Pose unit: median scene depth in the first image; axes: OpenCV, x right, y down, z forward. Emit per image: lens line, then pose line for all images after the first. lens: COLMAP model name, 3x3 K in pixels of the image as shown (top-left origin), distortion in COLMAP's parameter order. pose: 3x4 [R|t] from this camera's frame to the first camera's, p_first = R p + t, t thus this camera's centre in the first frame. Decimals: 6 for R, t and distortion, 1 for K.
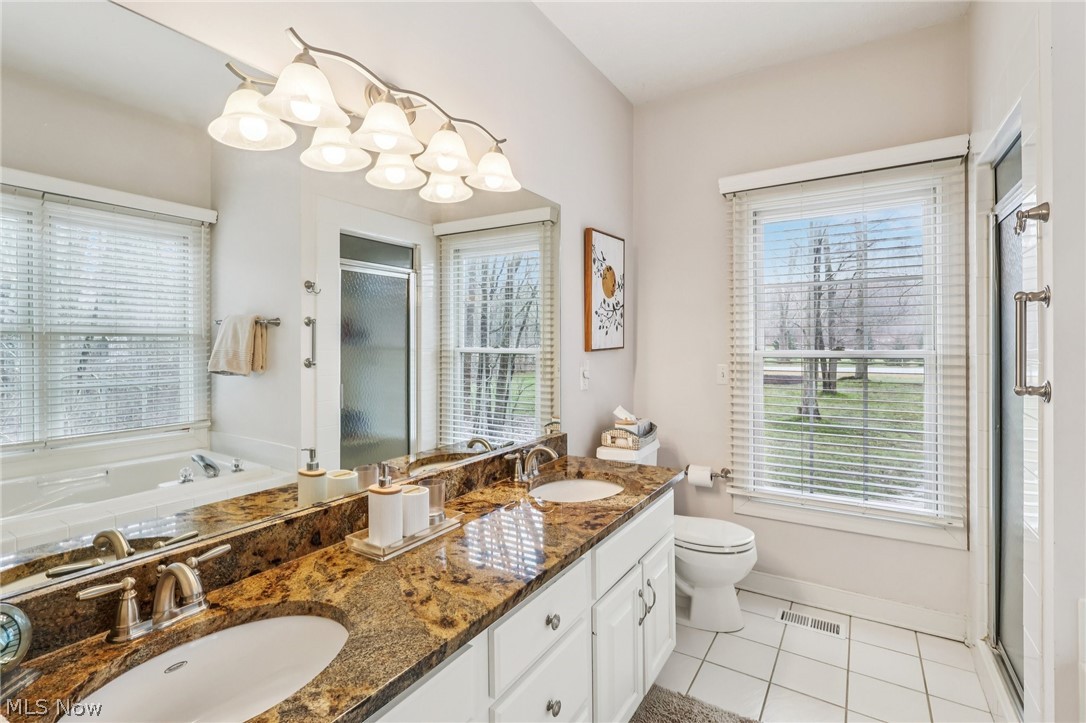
lens RADIAL K [[504.8, 0, 544.0], [0, 504.8, 343.6], [0, 0, 1]] dist [-0.000311, 0.000475]
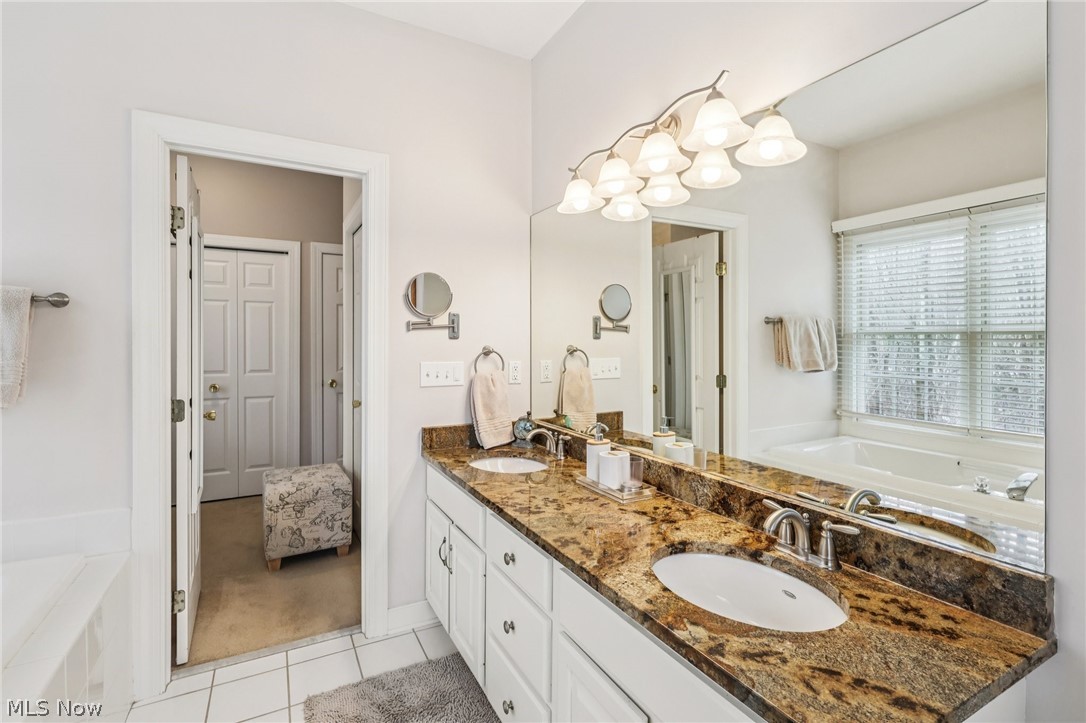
lens RADIAL K [[504.8, 0, 544.0], [0, 504.8, 343.6], [0, 0, 1]] dist [-0.000311, 0.000475]
pose [[-0.482405, 0.016645, -0.875790, 0.825083], [0.003003, 0.999845, 0.017348, -0.012107], [0.875943, 0.005739, -0.482380, 1.279842]]
